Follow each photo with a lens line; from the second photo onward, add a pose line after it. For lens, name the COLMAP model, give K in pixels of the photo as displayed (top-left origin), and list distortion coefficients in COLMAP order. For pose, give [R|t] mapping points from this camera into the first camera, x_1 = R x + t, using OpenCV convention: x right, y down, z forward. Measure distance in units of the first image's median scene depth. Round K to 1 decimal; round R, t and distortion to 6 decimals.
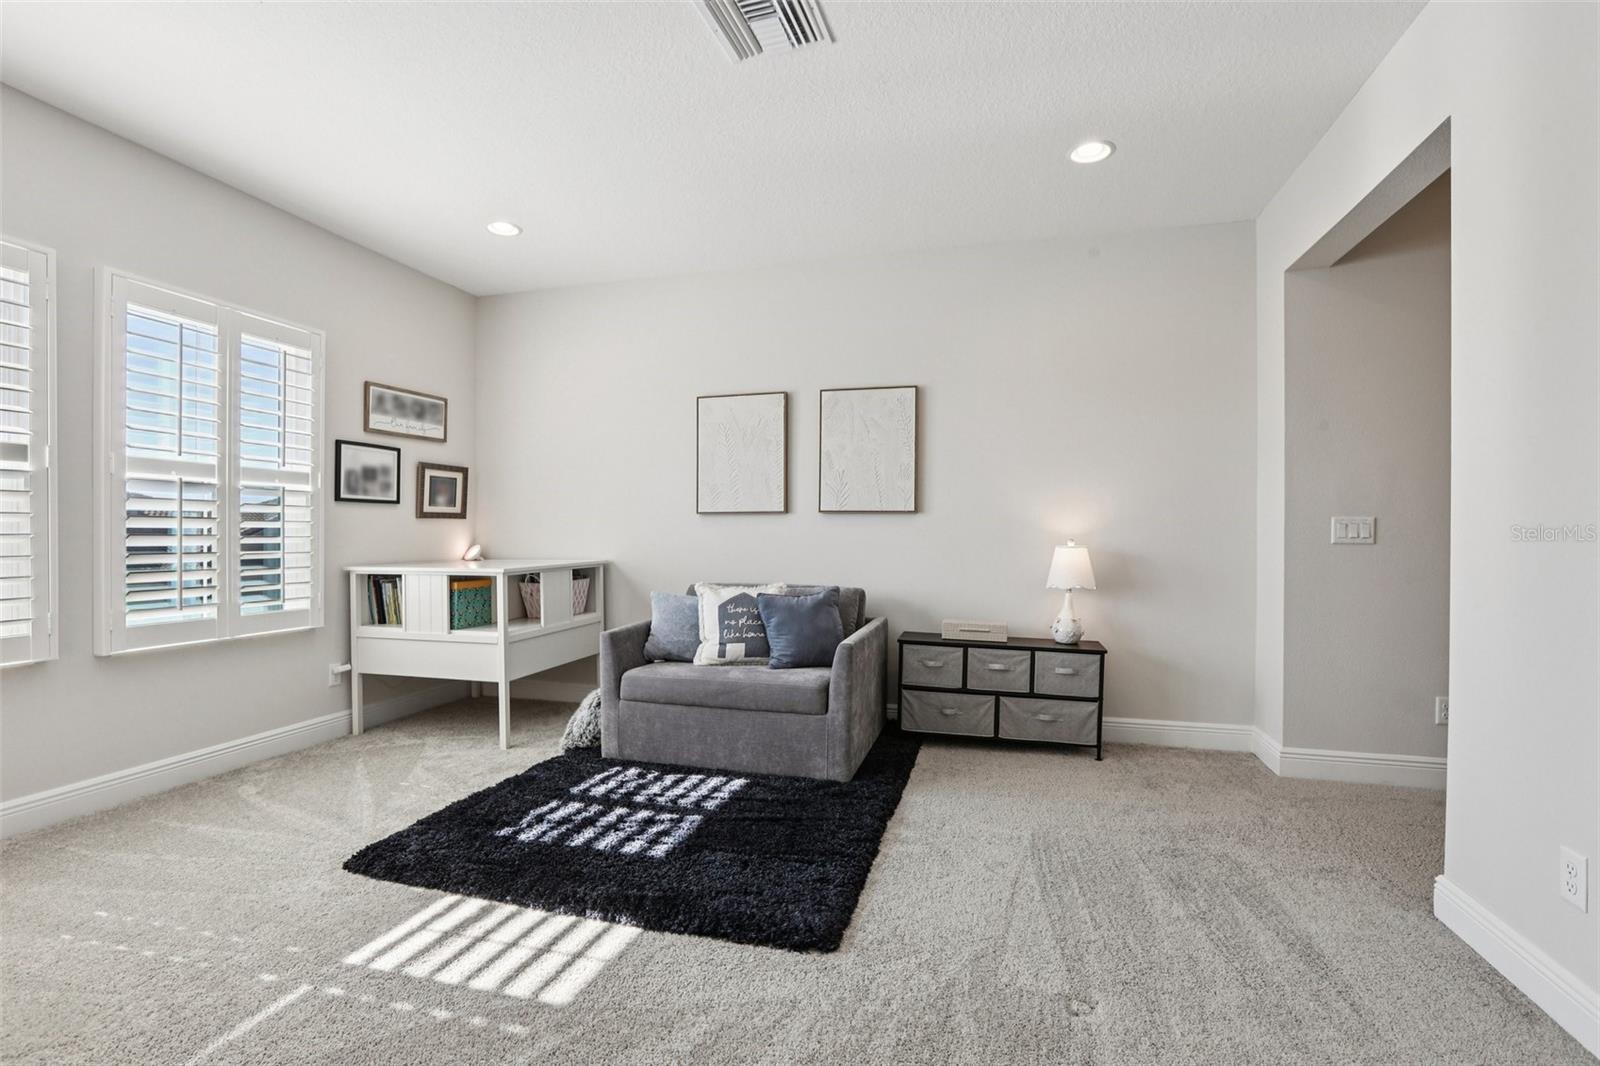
lens RADIAL K [[733.7, 0, 794.9], [0, 733.7, 537.0], [0, 0, 1]] dist [-0.043260, 0.016341]
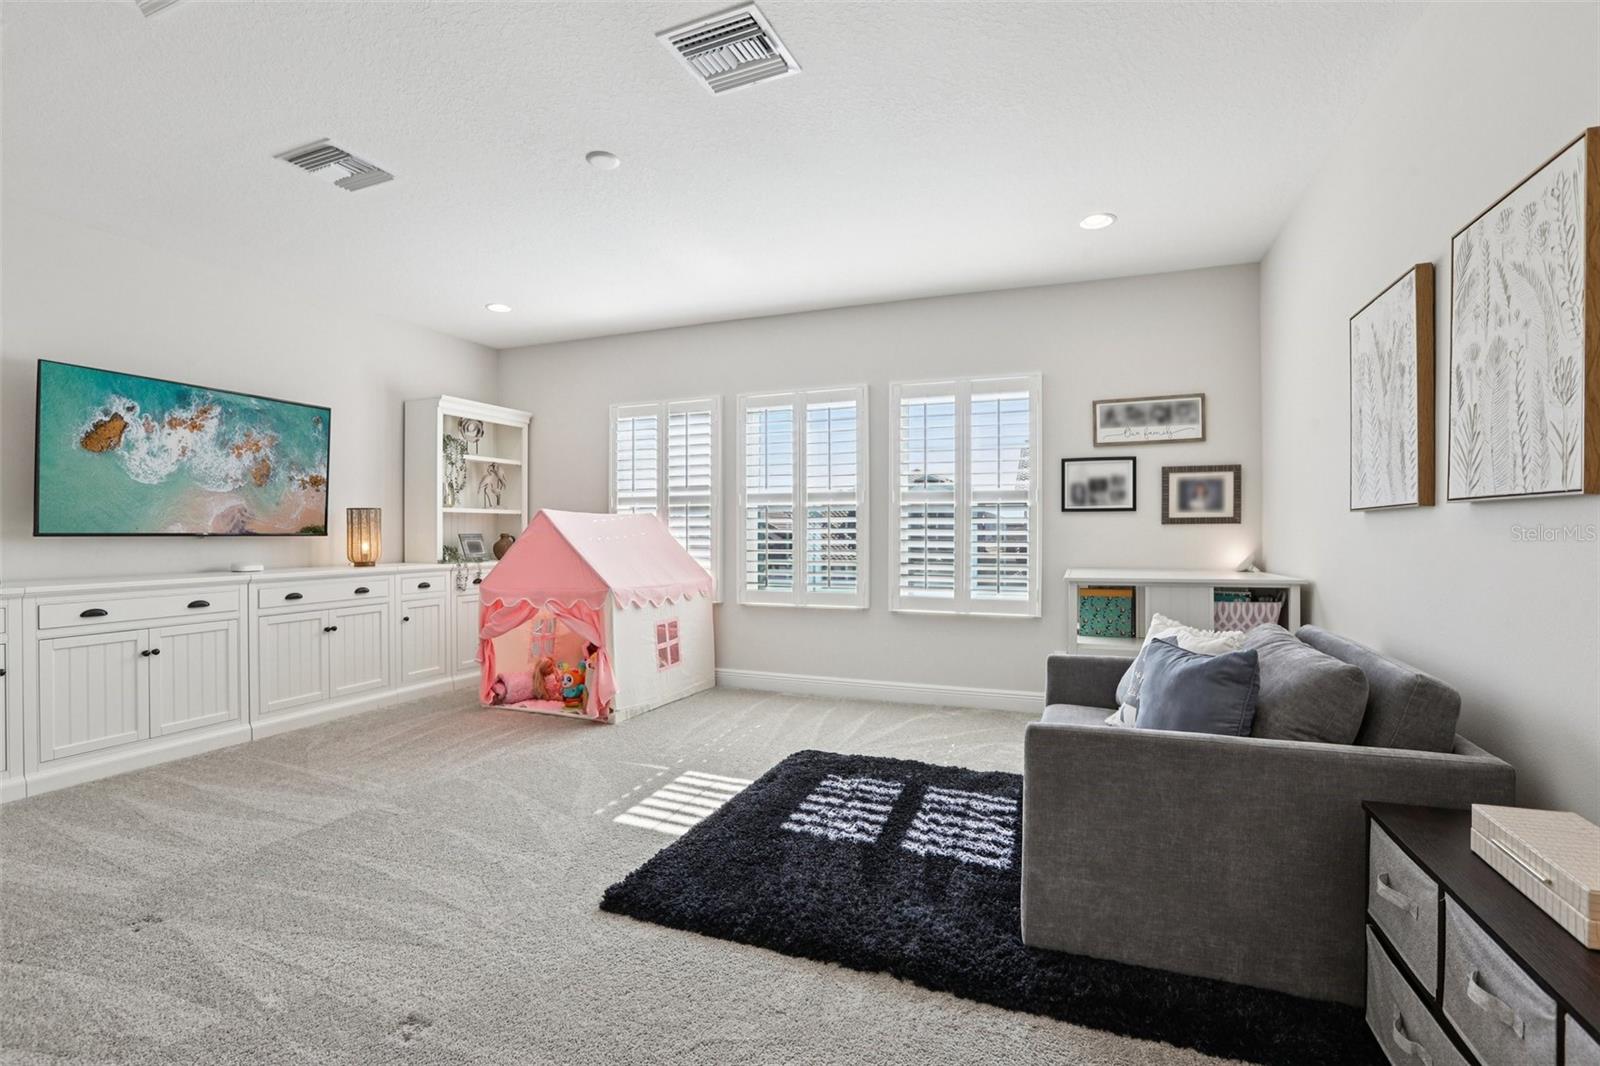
lens RADIAL K [[733.7, 0, 795.8], [0, 733.7, 533.7], [0, 0, 1]] dist [-0.043260, 0.016341]
pose [[-0.112238, 0.001220, -0.993681, 0.659241], [-0.004653, 0.999988, 0.001753, -0.016323], [0.993670, 0.004820, -0.112231, 0.800167]]
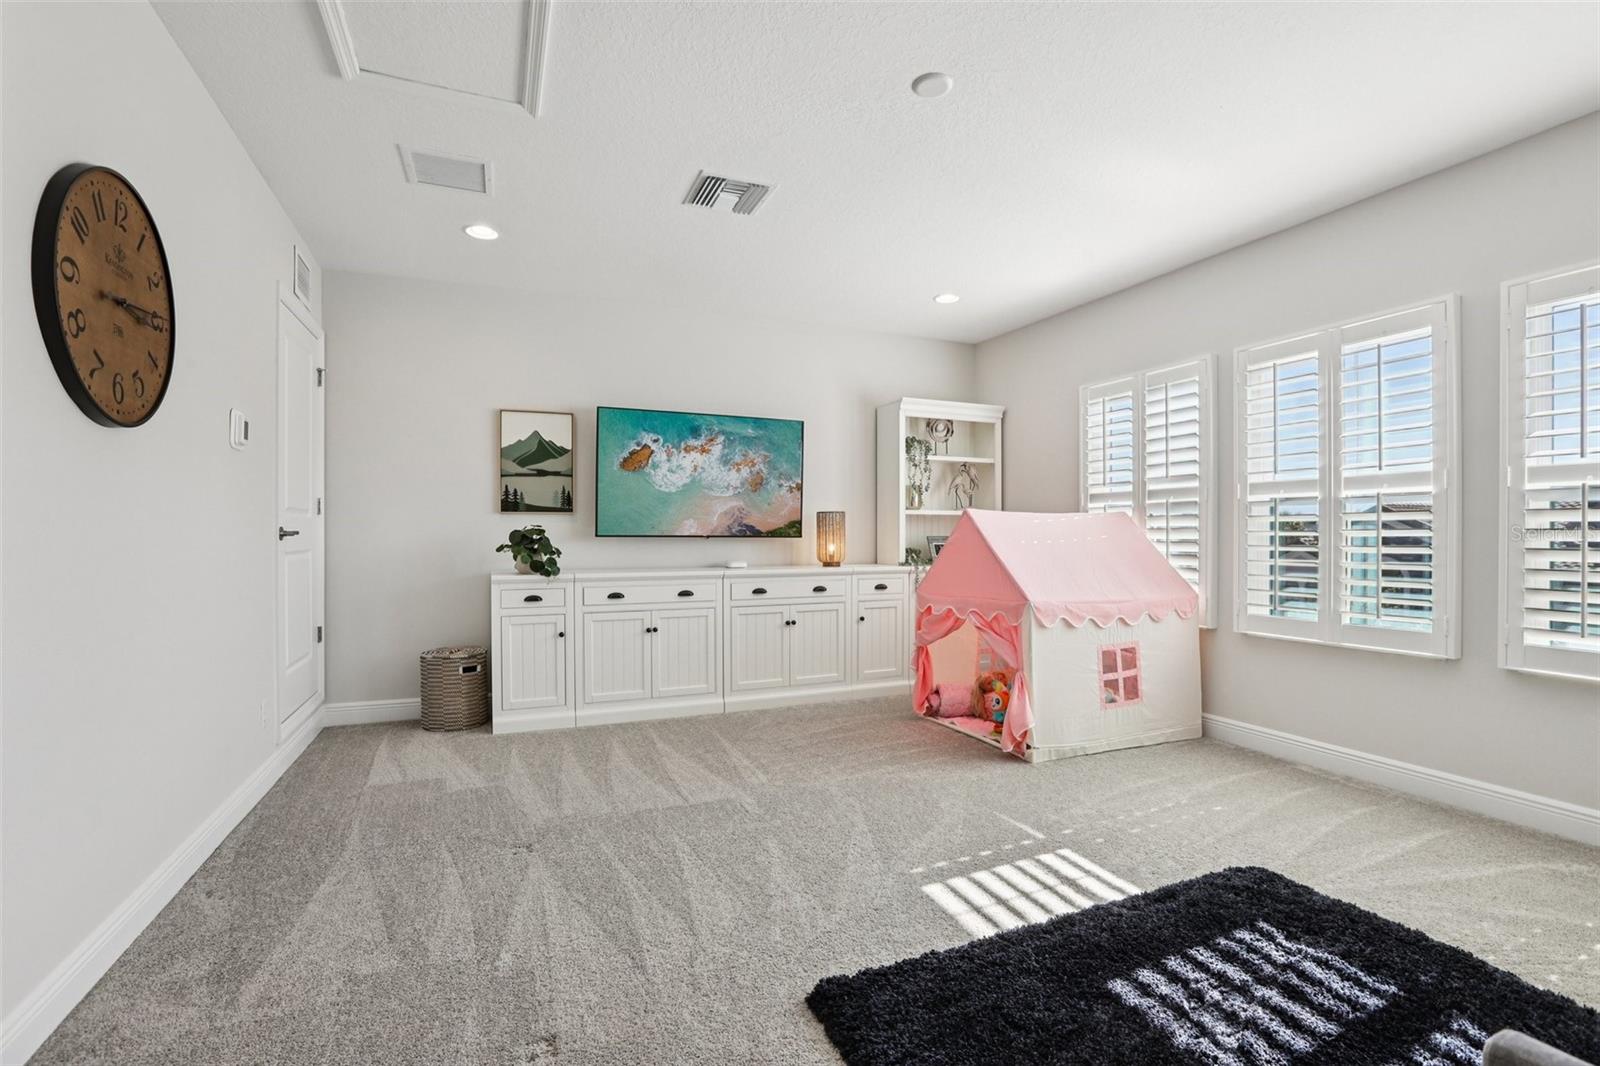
lens RADIAL K [[733.7, 0, 794.7], [0, 733.7, 538.0], [0, 0, 1]] dist [-0.043260, 0.016341]
pose [[-0.780302, 0.001104, -0.625401, 0.367257], [-0.004964, 0.999956, 0.007959, -0.016914], [0.625383, 0.009315, -0.780263, 0.954305]]
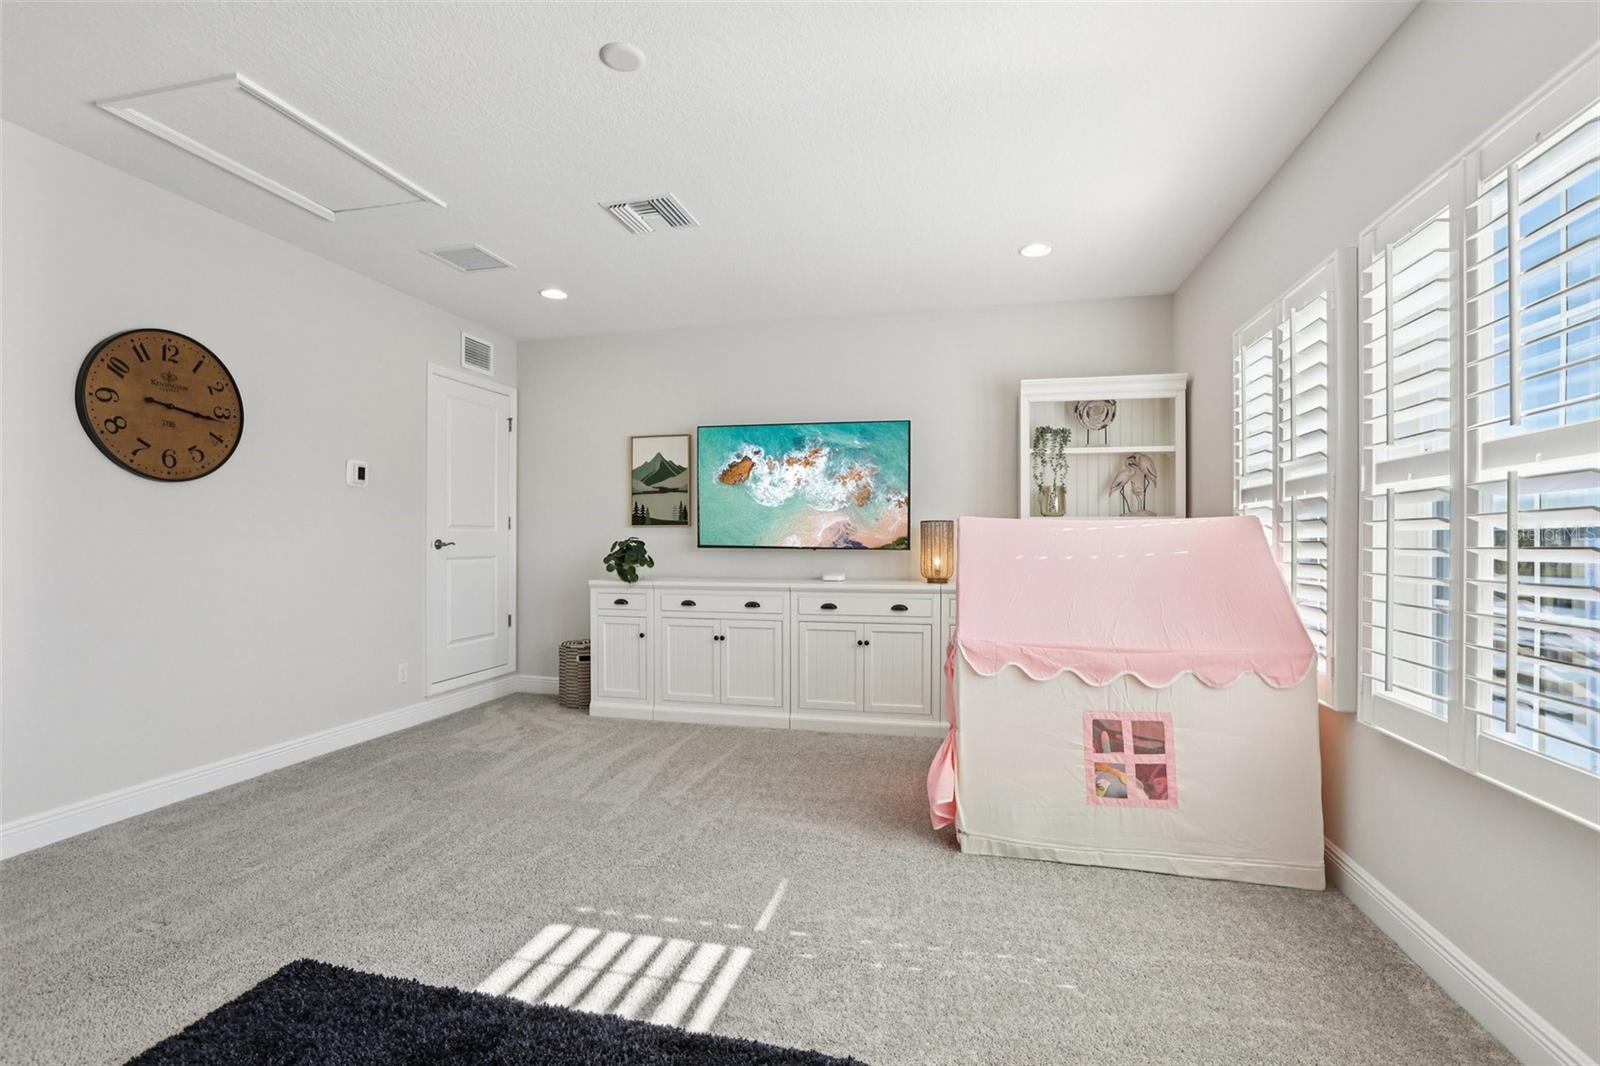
lens RADIAL K [[733.7, 0, 794.5], [0, 733.7, 551.0], [0, 0, 1]] dist [-0.043260, 0.016341]
pose [[-0.999447, -0.005026, -0.032881, -0.351530], [-0.005617, 0.999824, 0.017900, -0.027502], [0.032785, 0.018075, -0.999299, 1.136525]]
